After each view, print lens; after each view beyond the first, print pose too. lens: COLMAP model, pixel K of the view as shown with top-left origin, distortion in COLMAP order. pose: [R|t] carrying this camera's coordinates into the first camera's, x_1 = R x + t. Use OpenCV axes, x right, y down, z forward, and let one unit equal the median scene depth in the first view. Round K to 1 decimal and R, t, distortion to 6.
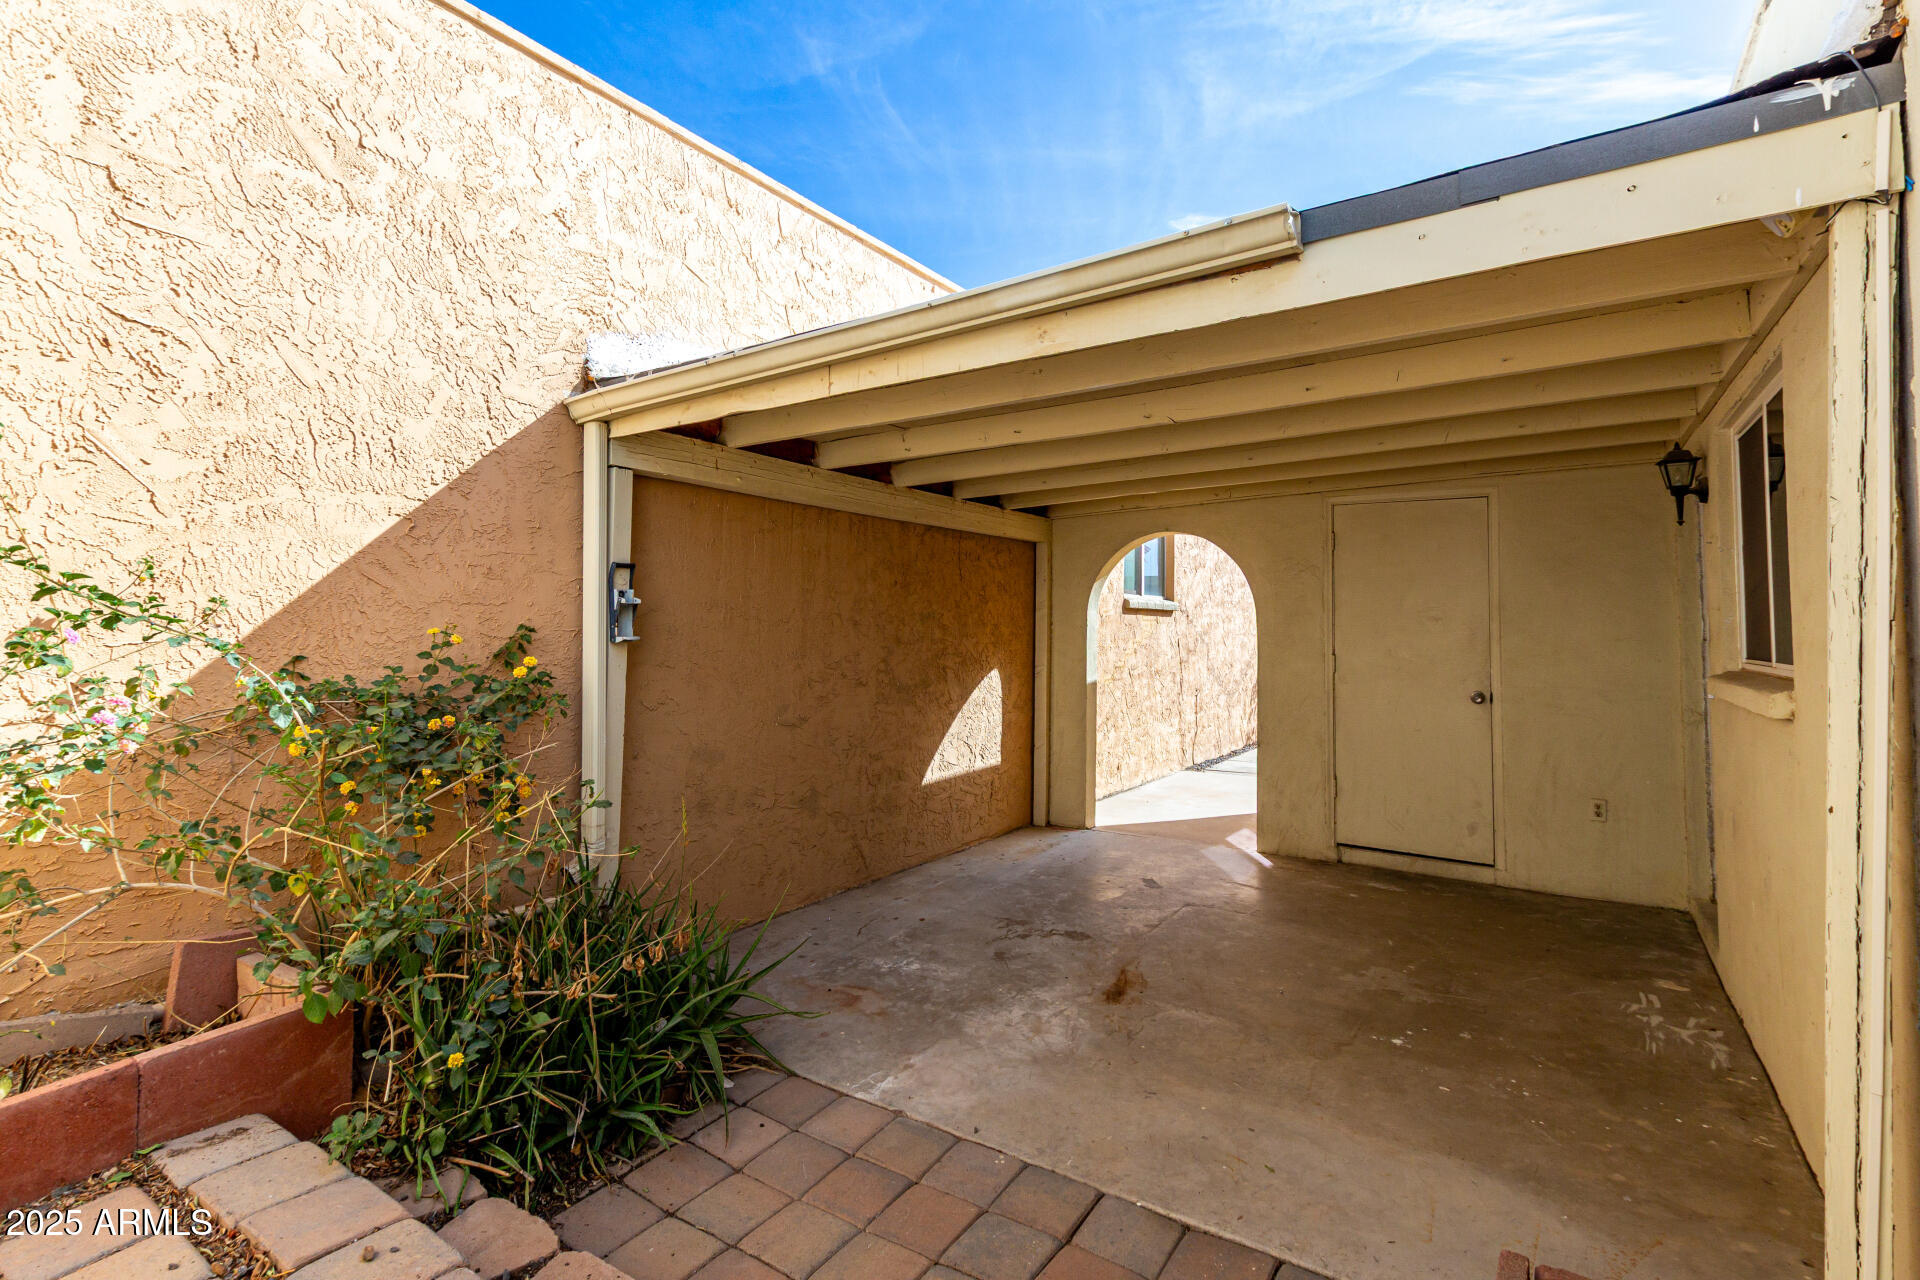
lens RADIAL K [[877.5, 0, 968.8], [0, 877.5, 630.8], [0, 0, 1]] dist [0.008940, 0.000561]
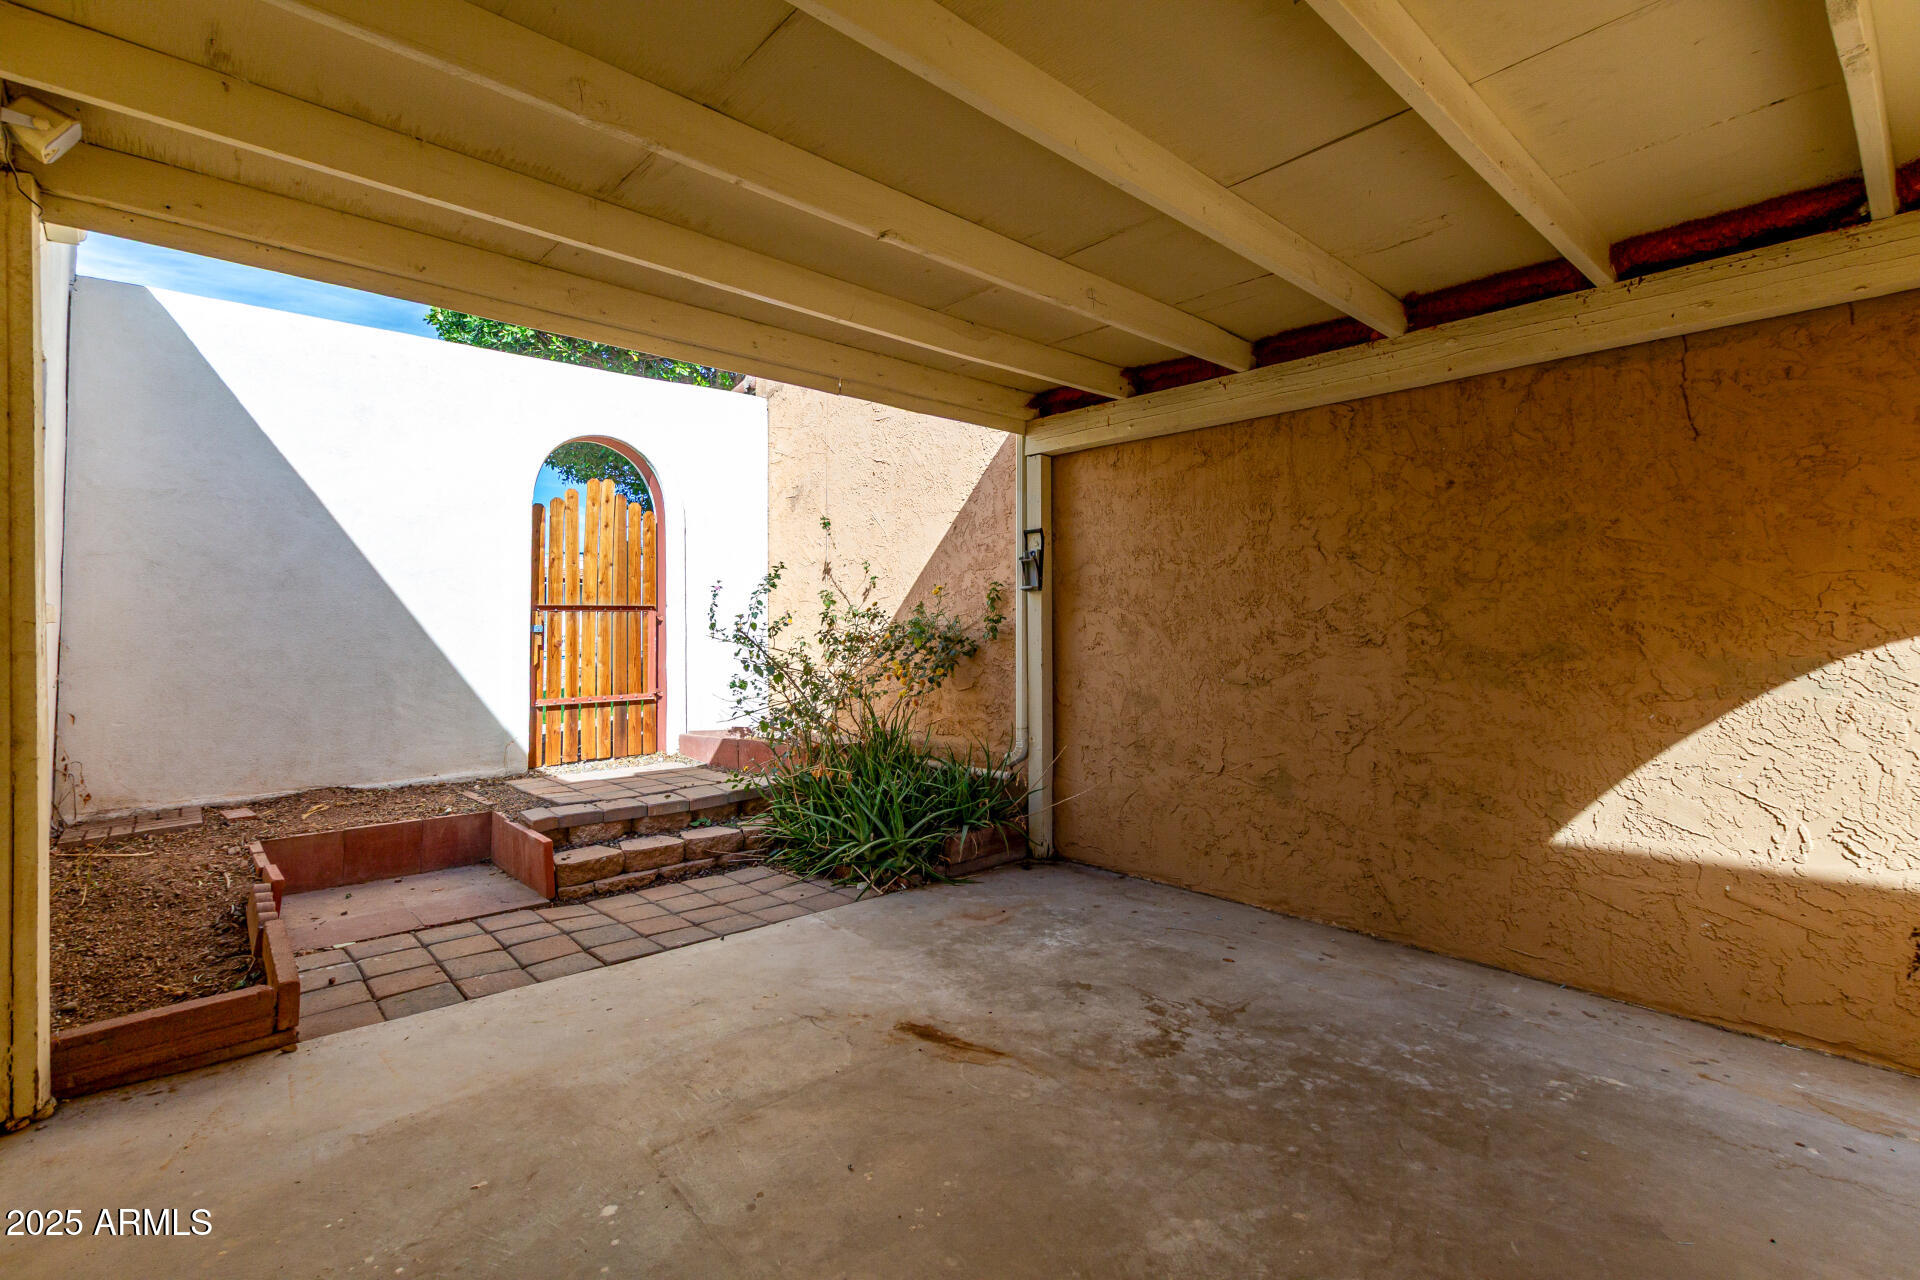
lens RADIAL K [[877.5, 0, 968.0], [0, 877.5, 629.7], [0, 0, 1]] dist [0.008940, 0.000561]
pose [[-0.225811, -0.003831, -0.974163, 0.689667], [-0.000865, 0.999993, -0.003731, 0.058628], [0.974171, 0.000000, -0.225813, 0.938962]]
